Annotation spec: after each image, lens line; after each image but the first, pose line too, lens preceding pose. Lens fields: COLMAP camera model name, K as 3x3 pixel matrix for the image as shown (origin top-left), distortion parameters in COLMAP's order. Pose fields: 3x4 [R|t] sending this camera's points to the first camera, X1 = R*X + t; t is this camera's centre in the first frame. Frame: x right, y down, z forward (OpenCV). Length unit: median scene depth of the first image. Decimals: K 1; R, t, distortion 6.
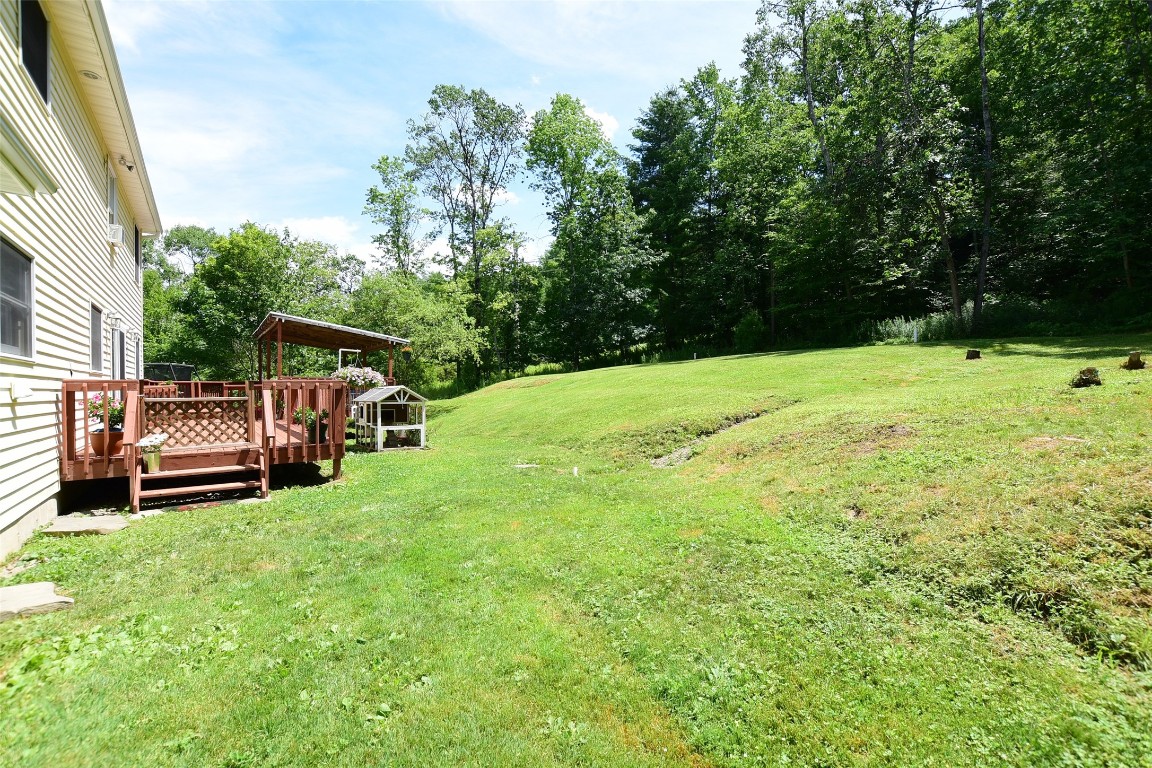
lens RADIAL K [[513.9, 0, 580.1], [0, 513.9, 388.6], [0, 0, 1]] dist [-0.034157, 0.003821]
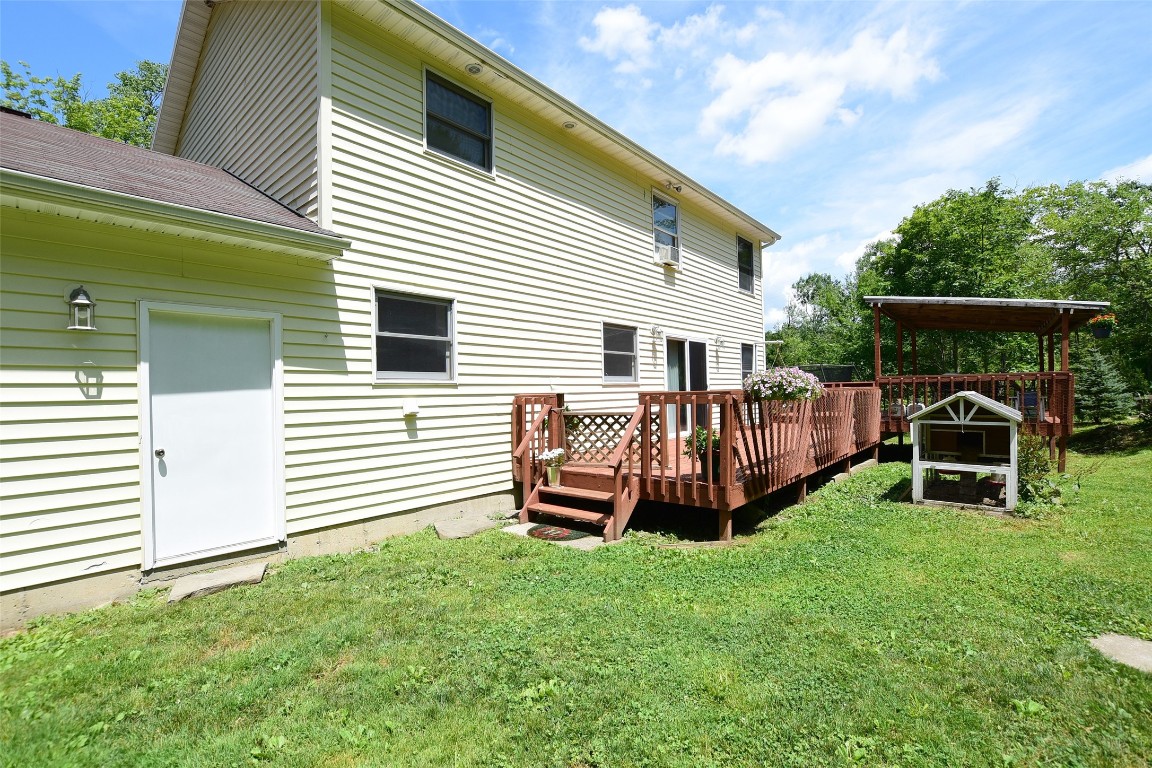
lens RADIAL K [[513.9, 0, 575.5], [0, 513.9, 382.3], [0, 0, 1]] dist [-0.034157, 0.003821]
pose [[0.223639, -0.016100, -0.974539, 0.161522], [0.016397, 0.999784, -0.012754, -0.027264], [0.974534, -0.013128, 0.223855, 0.803733]]
